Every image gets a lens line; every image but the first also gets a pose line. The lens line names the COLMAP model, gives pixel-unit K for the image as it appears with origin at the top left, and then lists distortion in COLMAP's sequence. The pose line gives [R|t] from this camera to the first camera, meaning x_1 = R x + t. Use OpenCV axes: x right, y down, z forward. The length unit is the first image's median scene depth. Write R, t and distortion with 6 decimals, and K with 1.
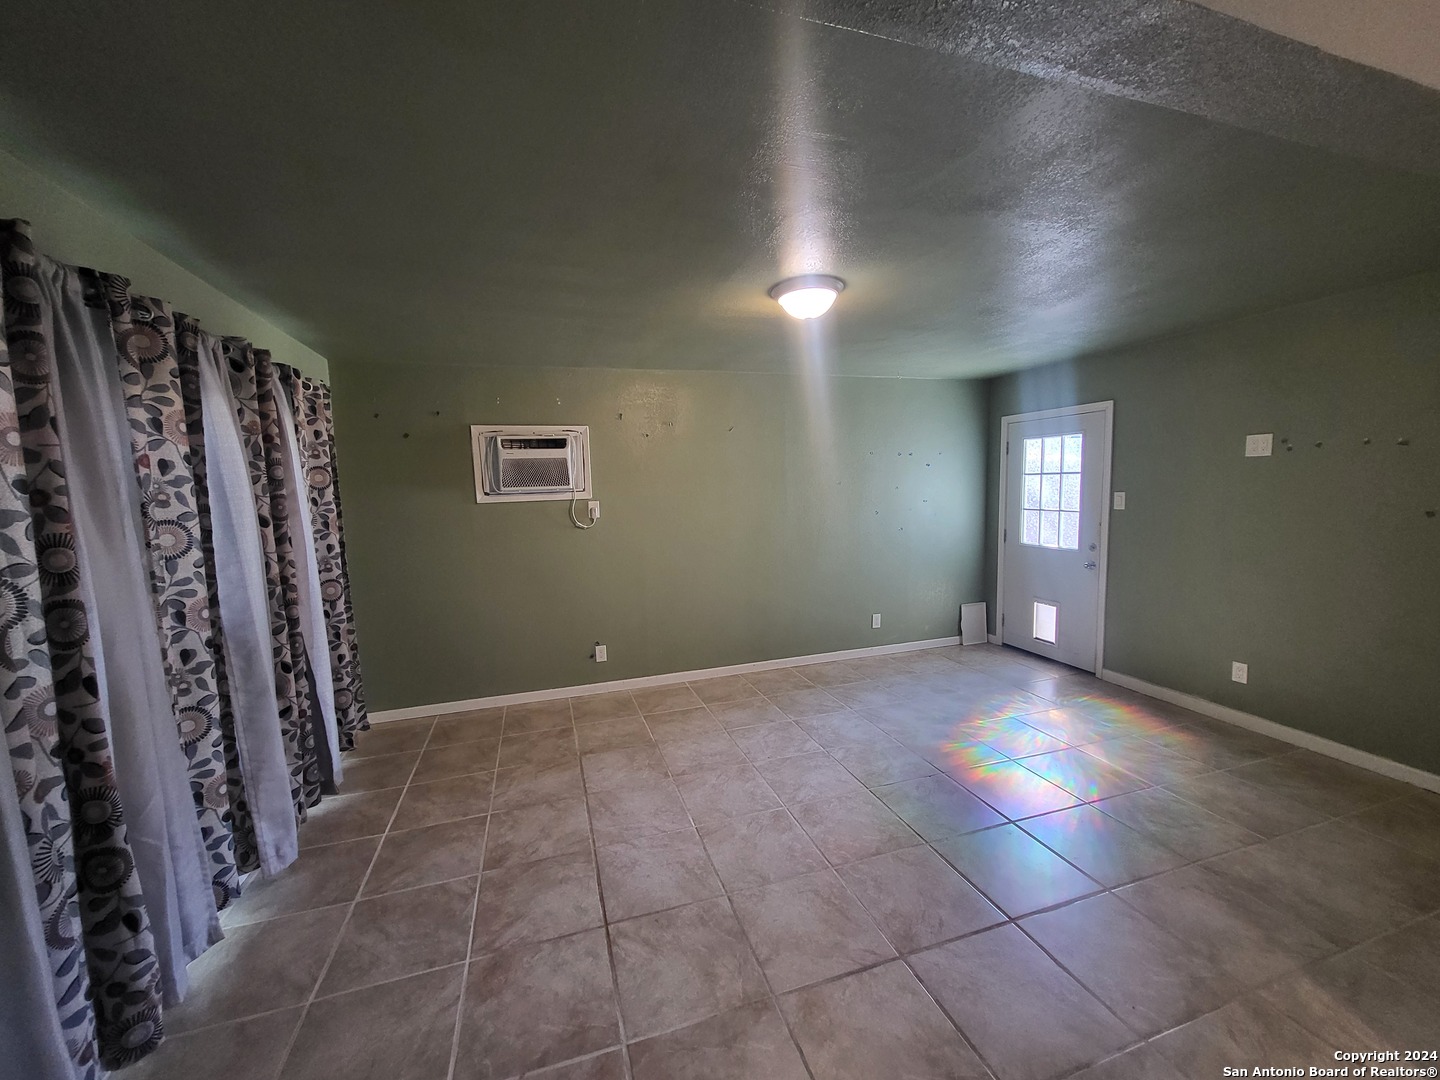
lens RADIAL K [[562.2, 0, 712.2], [0, 562.2, 541.3], [0, 0, 1]] dist [-0.003110, -0.000135]
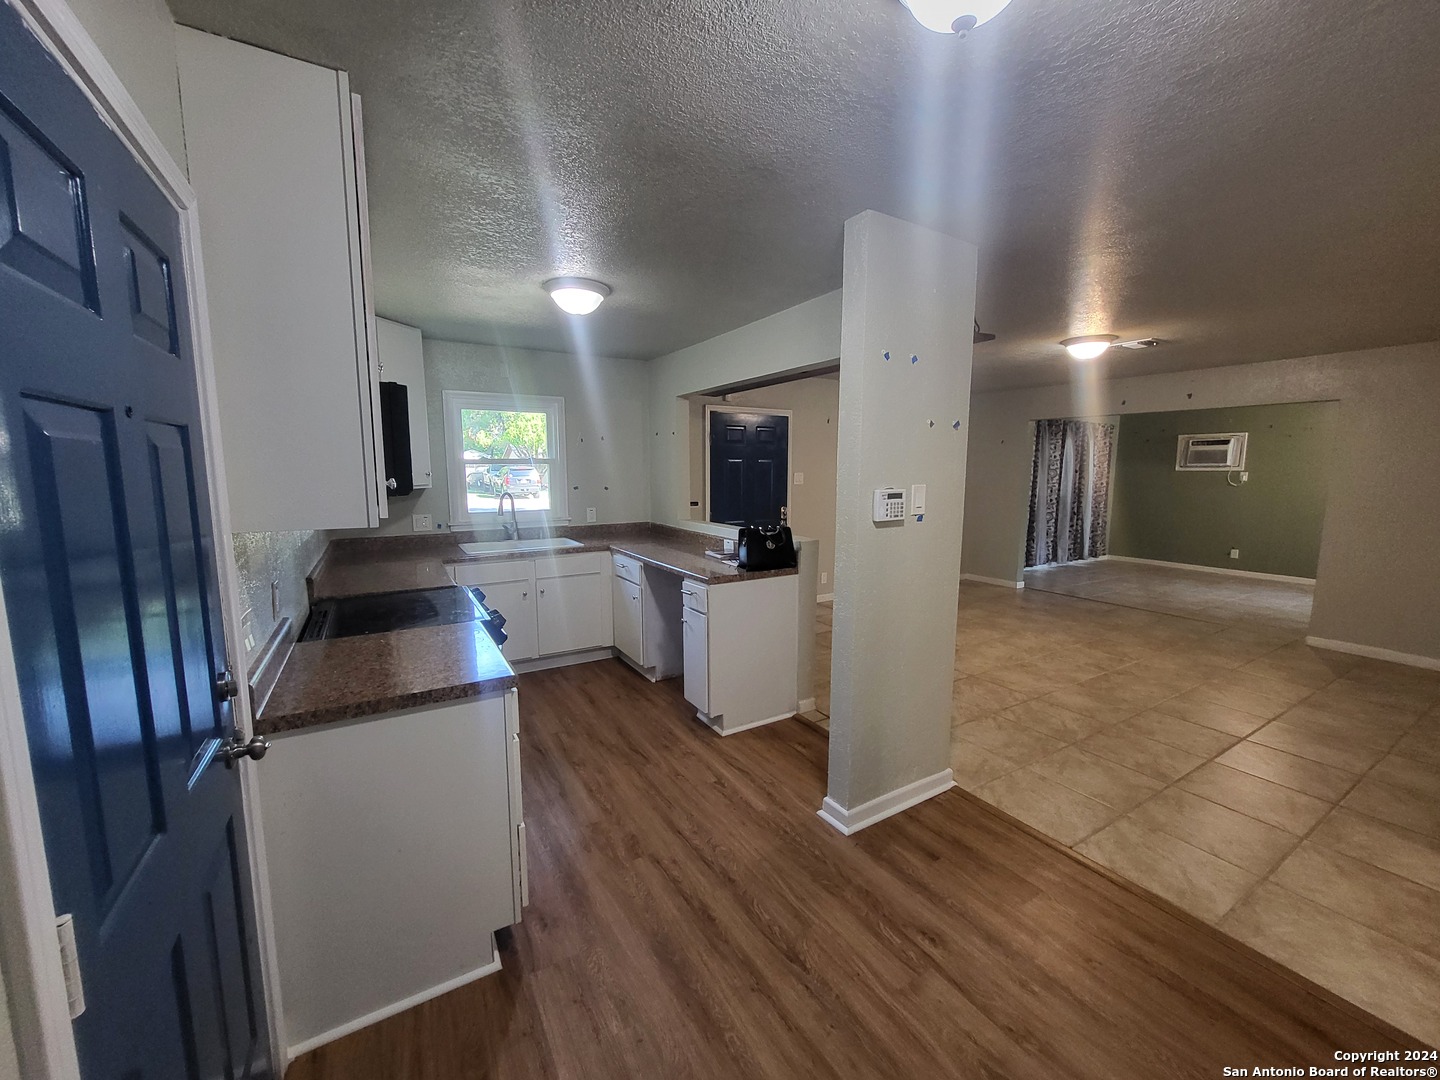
lens RADIAL K [[562.2, 0, 712.2], [0, 562.2, 541.3], [0, 0, 1]] dist [-0.003110, -0.000135]
pose [[0.228854, 0.153785, -0.961237, 1.687558], [-0.107363, 0.985406, 0.132091, 0.139344], [0.967522, 0.072972, 0.242025, -1.612712]]
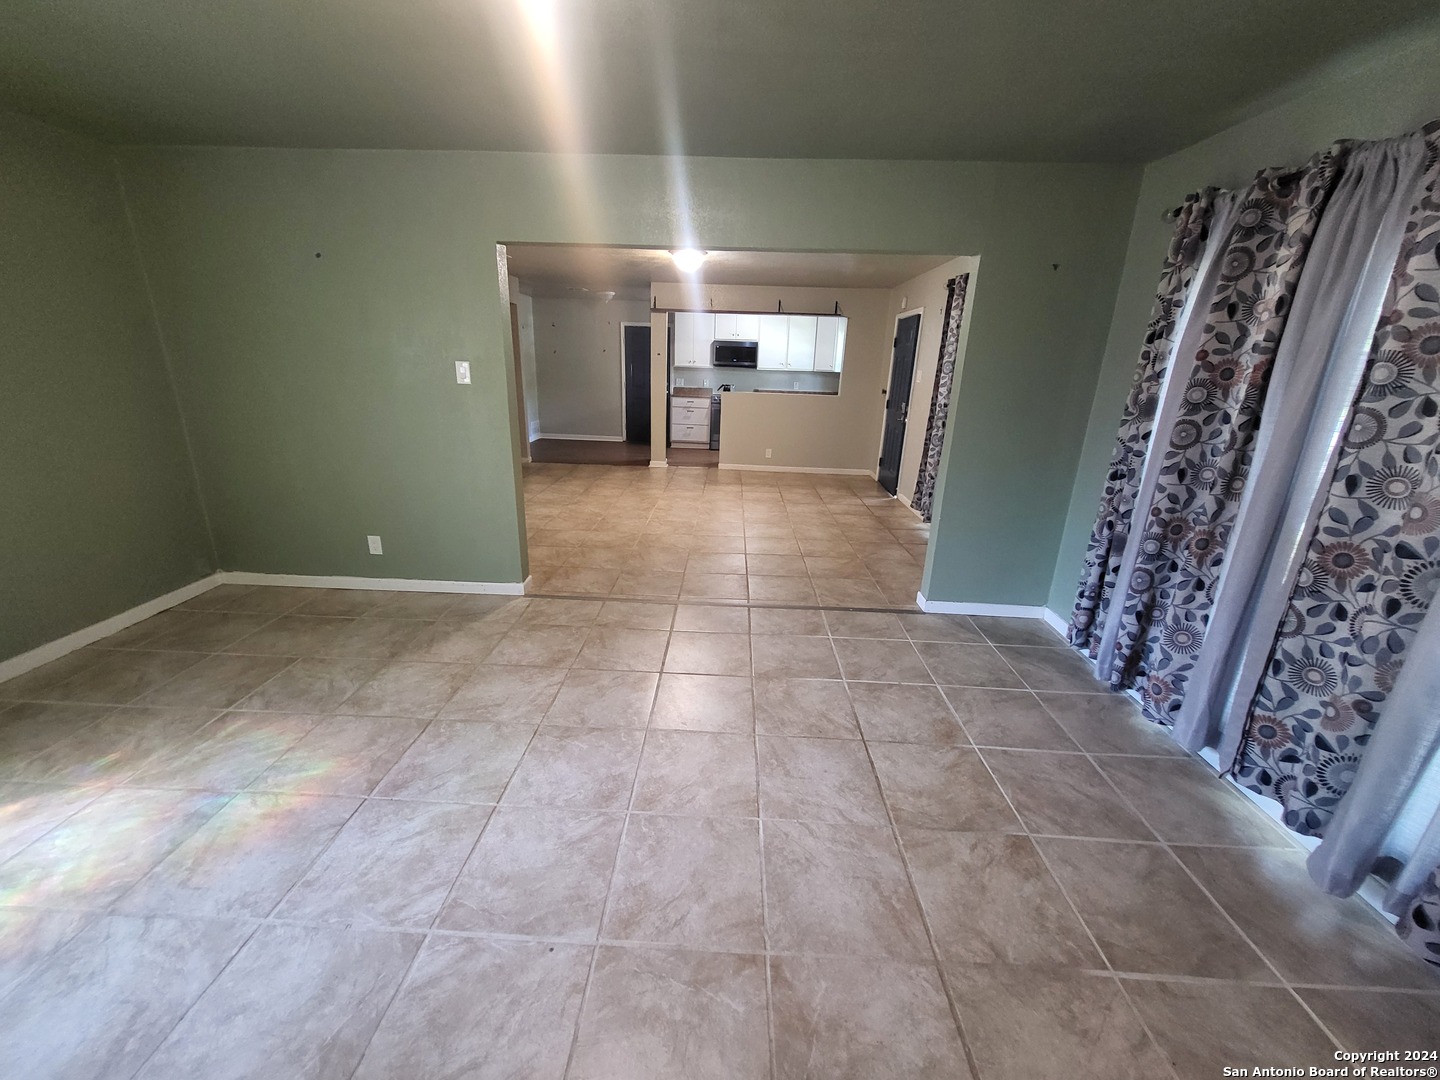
lens RADIAL K [[562.2, 0, 712.2], [0, 562.2, 541.3], [0, 0, 1]] dist [-0.003110, -0.000135]
pose [[-0.943229, -0.105804, 0.314841, -0.140687], [0.027251, 0.920059, 0.390832, -0.107745], [-0.331024, 0.377224, -0.864943, 1.283681]]
